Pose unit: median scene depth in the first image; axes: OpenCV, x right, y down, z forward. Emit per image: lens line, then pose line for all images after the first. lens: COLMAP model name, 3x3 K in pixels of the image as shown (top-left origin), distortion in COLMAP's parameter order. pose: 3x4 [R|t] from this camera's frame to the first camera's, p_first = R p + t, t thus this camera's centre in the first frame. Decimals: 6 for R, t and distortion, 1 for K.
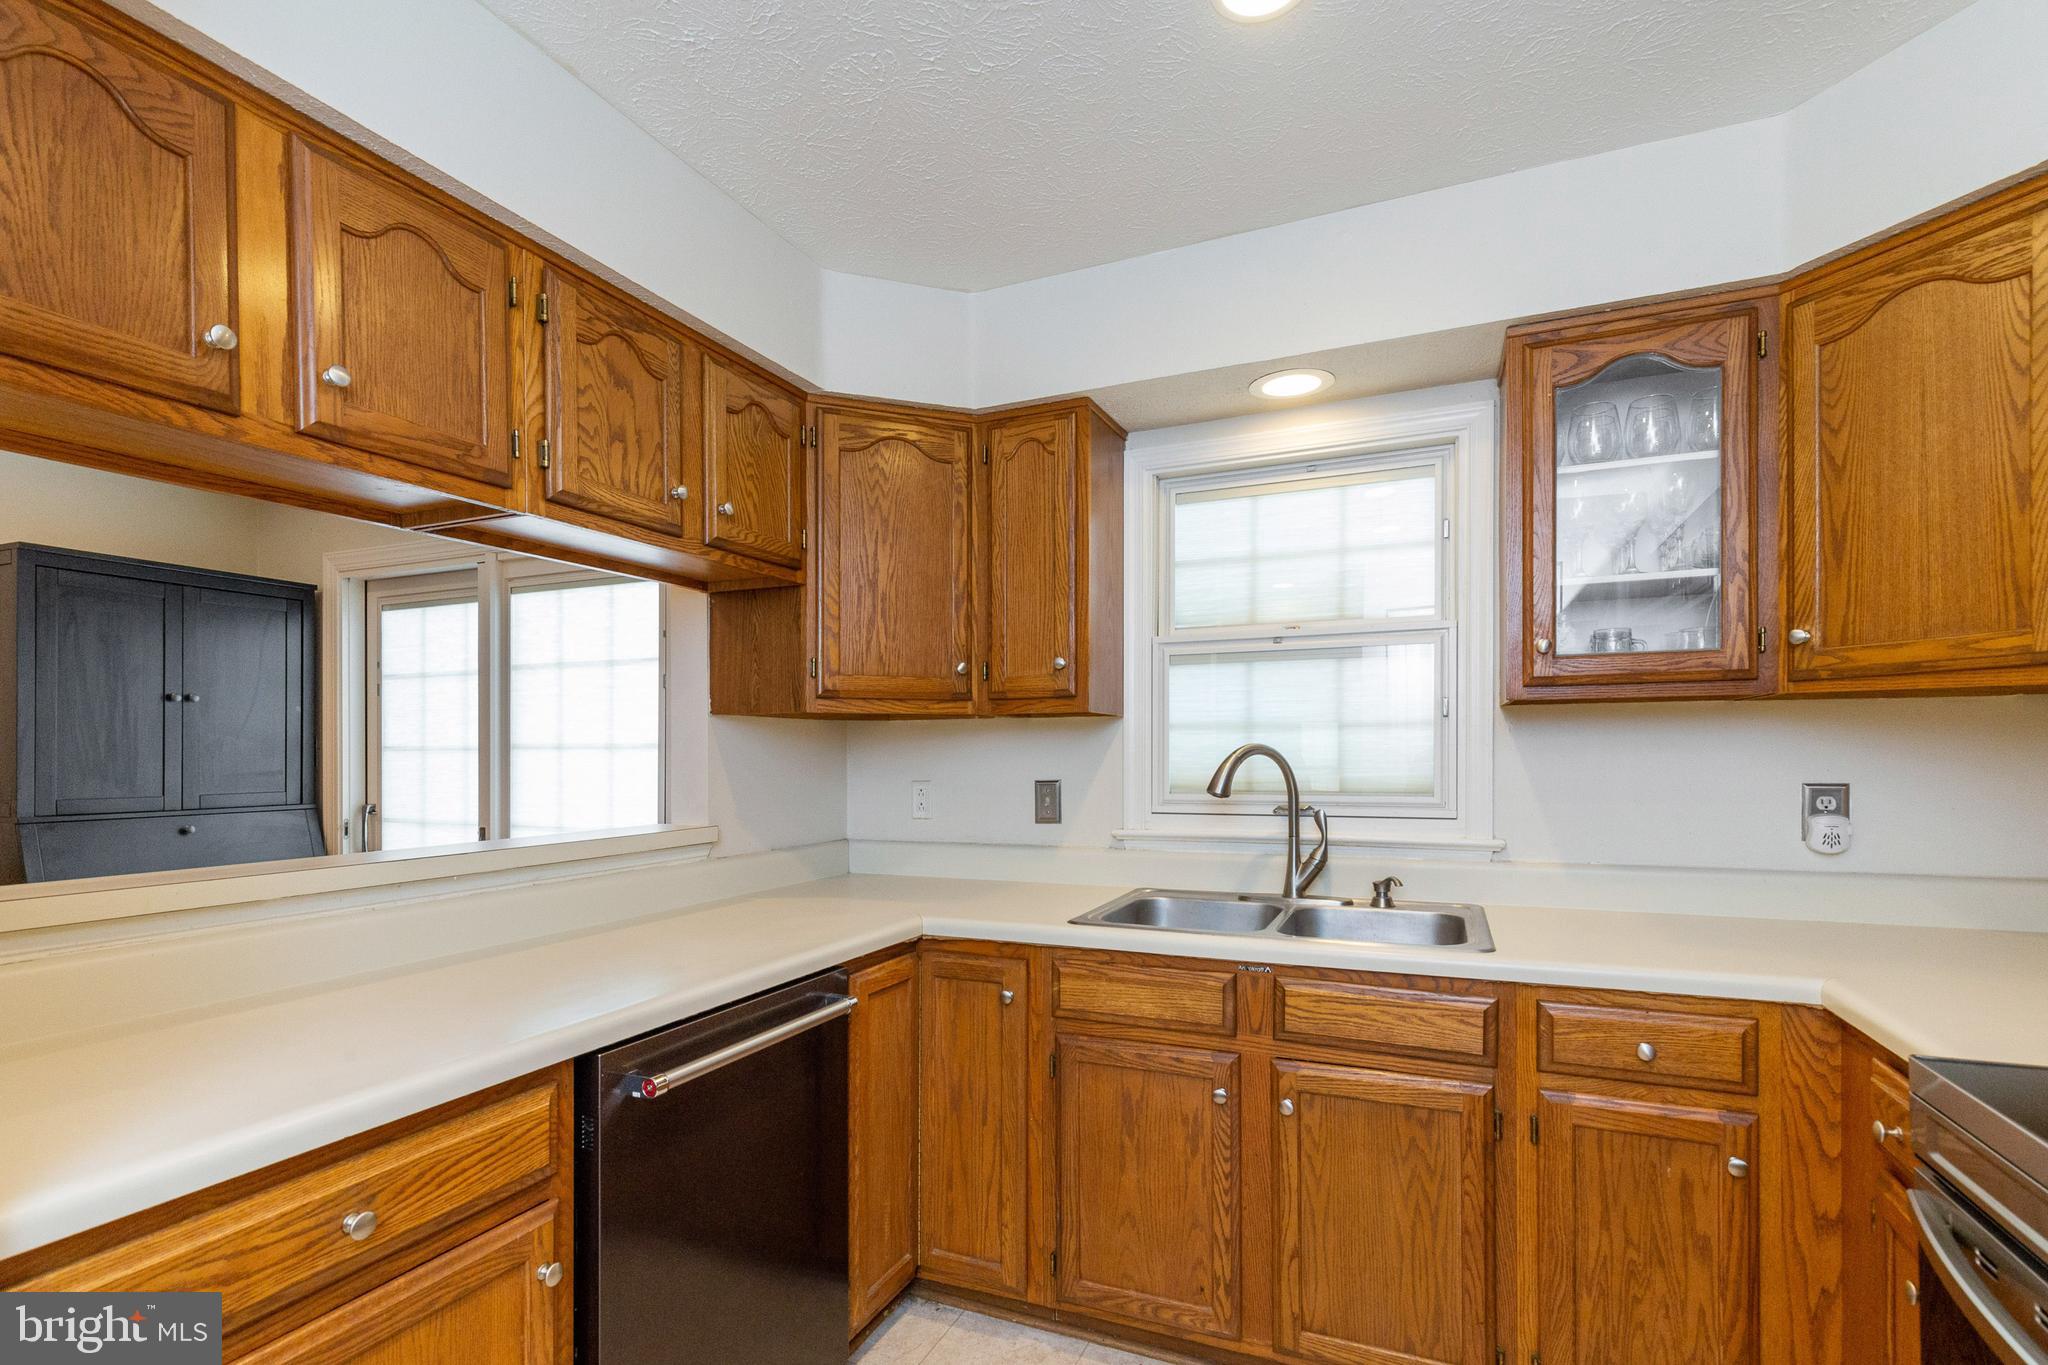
lens RADIAL K [[964.5, 0, 1021.0], [0, 964.5, 753.9], [0, 0, 1]] dist [0.004638, 0.000293]
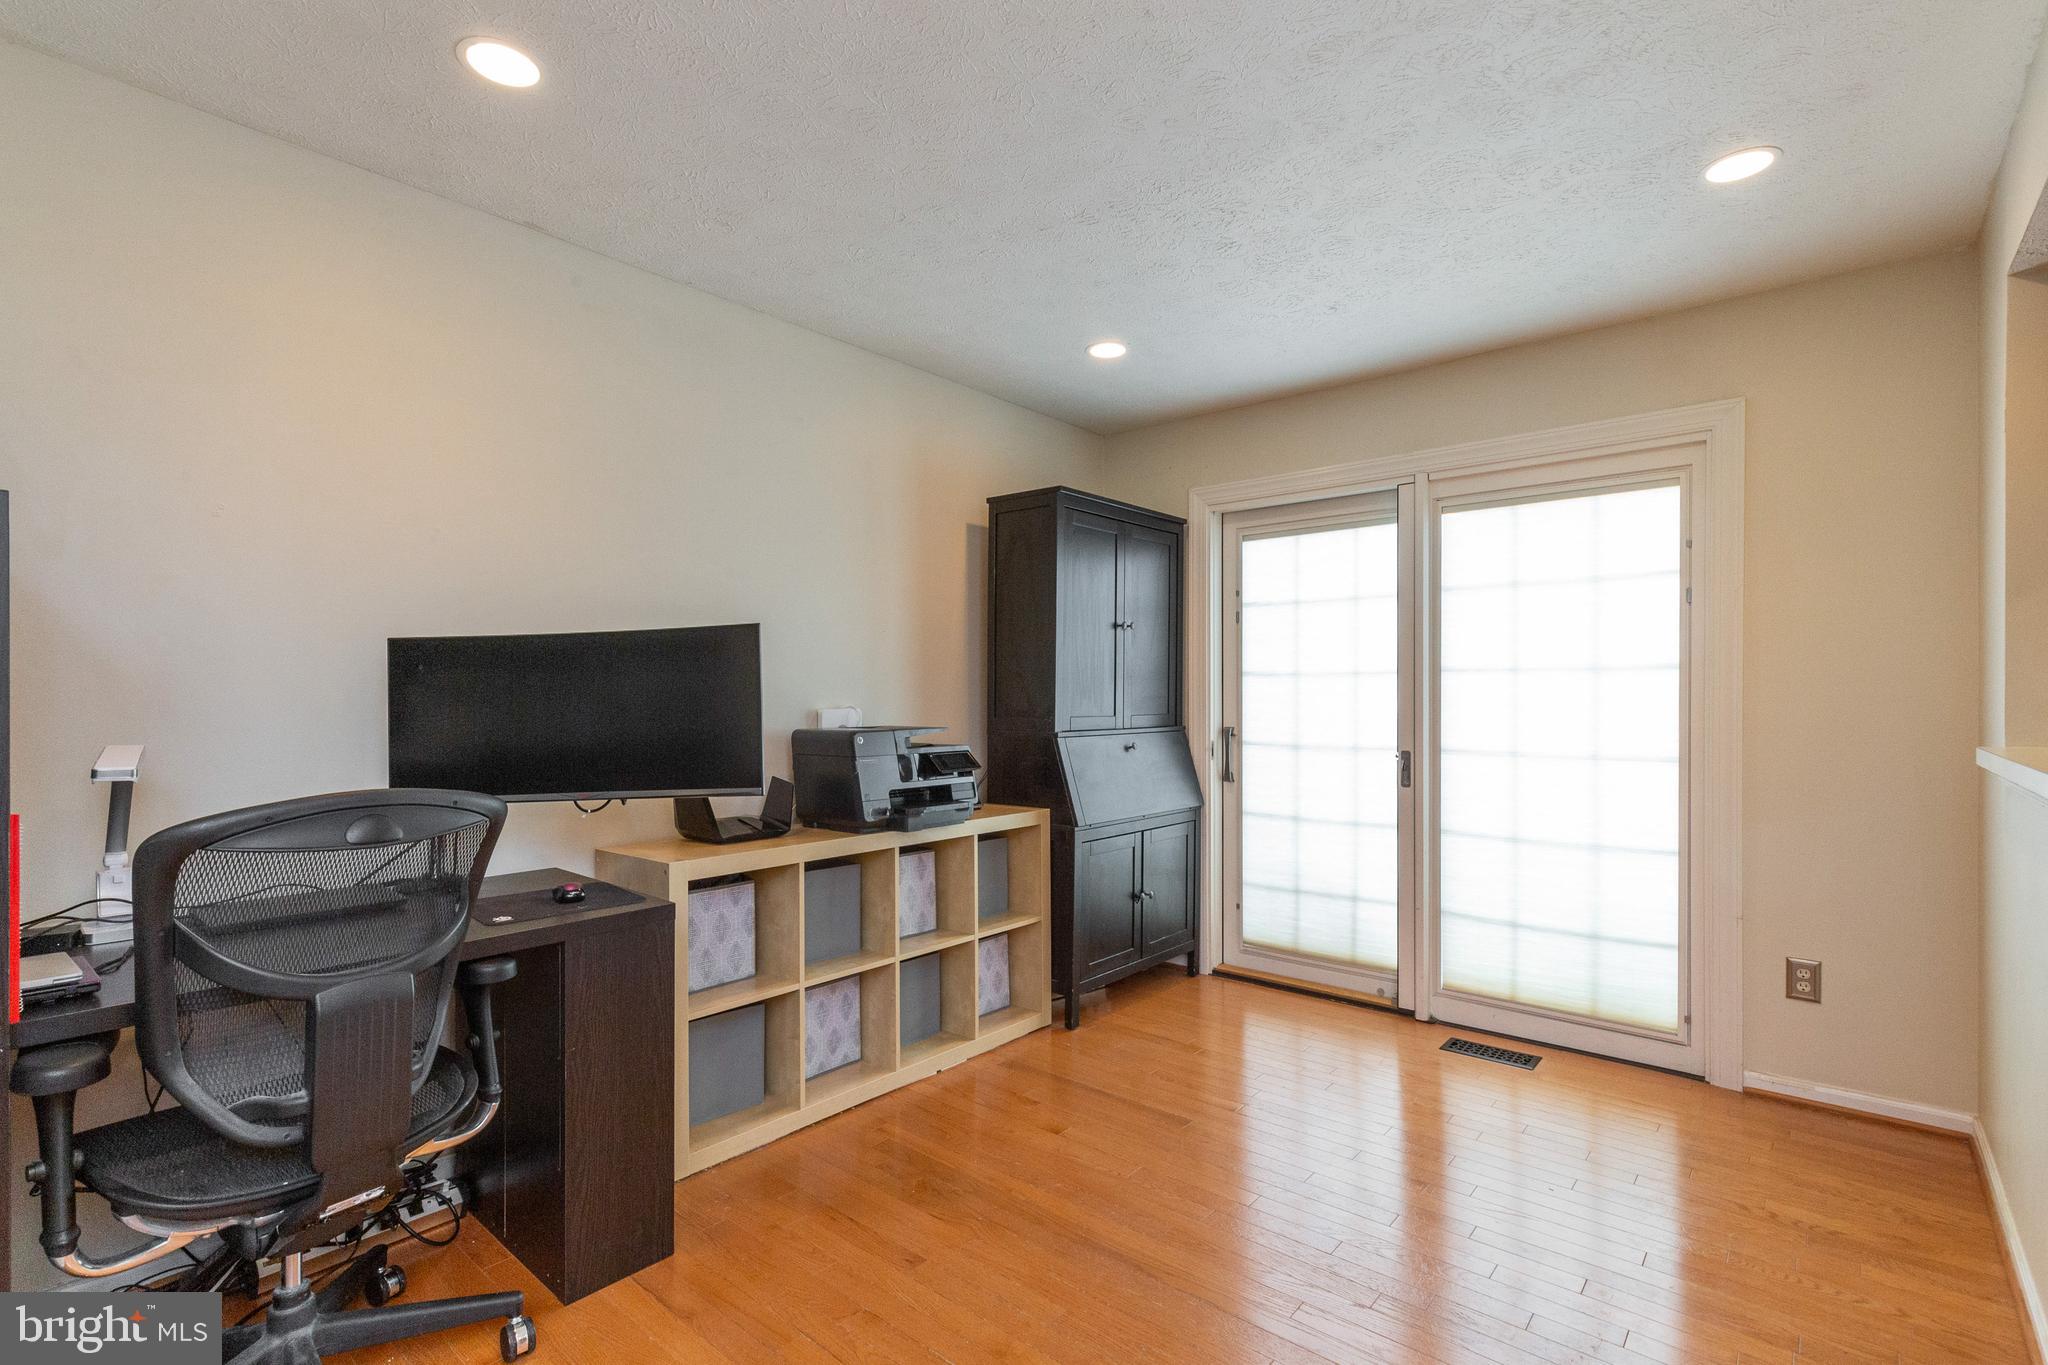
lens RADIAL K [[947.7, 0, 1034.5], [0, 947.7, 693.7], [0, 0, 1]] dist [0.004946, -0.000213]
pose [[0.958031, 0.002613, -0.286652, -1.241620], [-0.002603, 0.999997, 0.000417, 0.034508], [0.286652, 0.000346, 0.958035, -0.082384]]
